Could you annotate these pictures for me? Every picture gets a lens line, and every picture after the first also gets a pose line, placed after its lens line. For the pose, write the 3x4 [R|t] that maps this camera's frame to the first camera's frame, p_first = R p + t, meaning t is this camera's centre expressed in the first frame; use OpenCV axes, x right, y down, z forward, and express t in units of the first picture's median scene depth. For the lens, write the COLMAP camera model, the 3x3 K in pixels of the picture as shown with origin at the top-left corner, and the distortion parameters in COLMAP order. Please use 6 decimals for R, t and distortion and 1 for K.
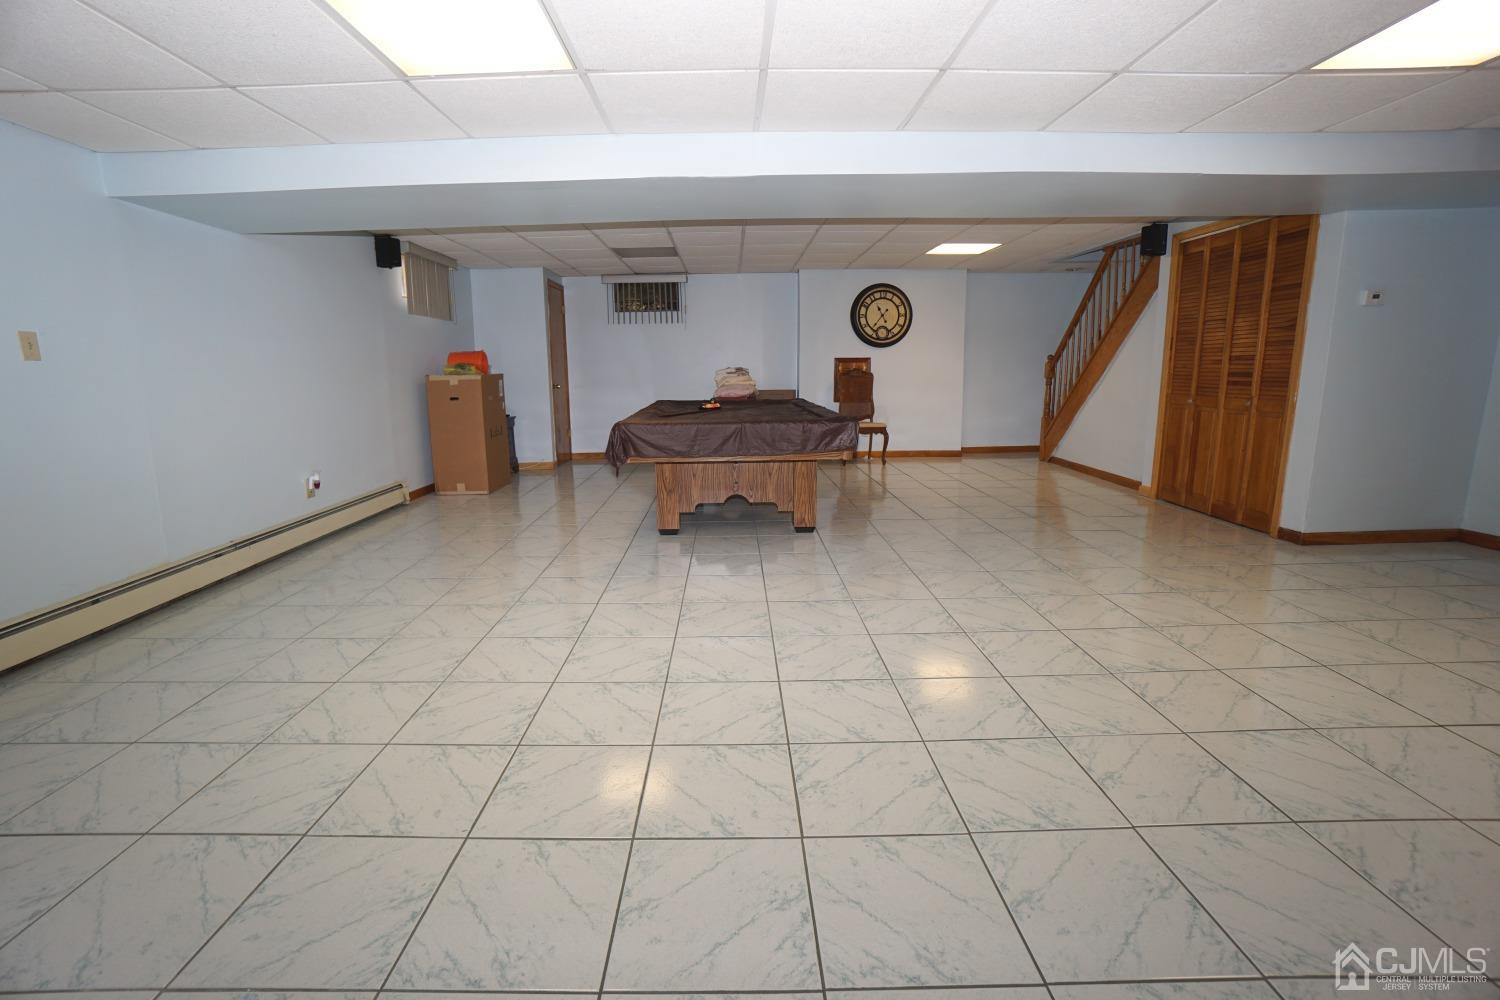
lens RADIAL K [[659.7, 0, 732.0], [0, 659.7, 489.5], [0, 0, 1]] dist [-0.066593, 0.024519]
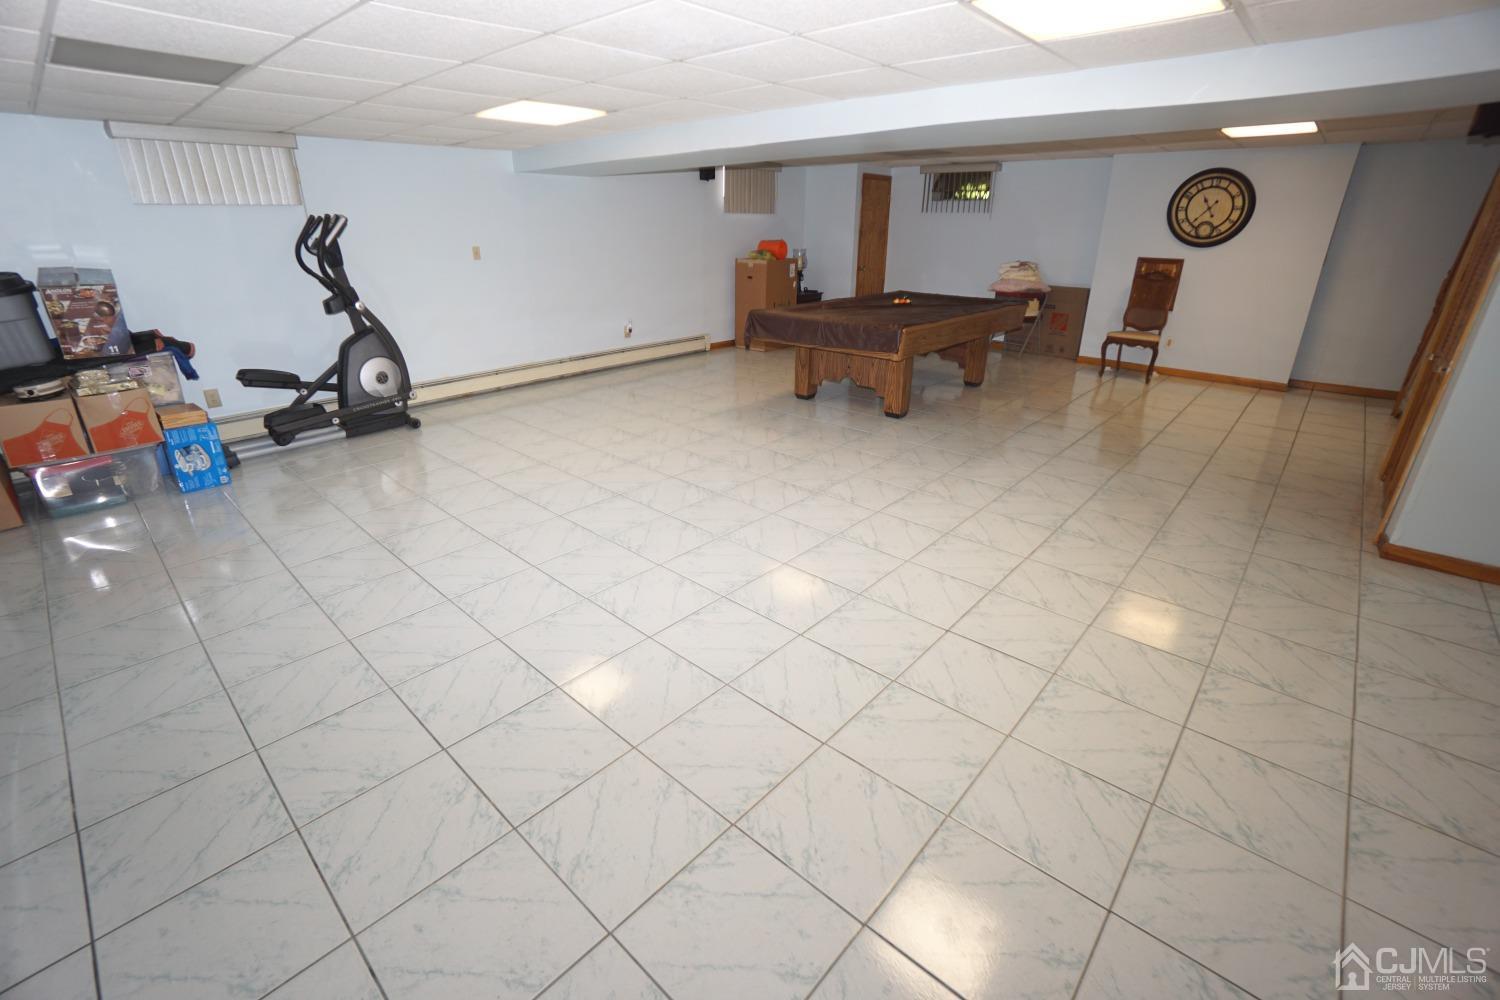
lens RADIAL K [[659.7, 0, 732.0], [0, 659.7, 489.5], [0, 0, 1]] dist [-0.066593, 0.024519]
pose [[0.734546, 0.265430, -0.624491, 0.387970], [-0.135132, 0.959106, 0.248706, -0.038590], [0.664967, -0.098297, 0.740376, -0.055237]]
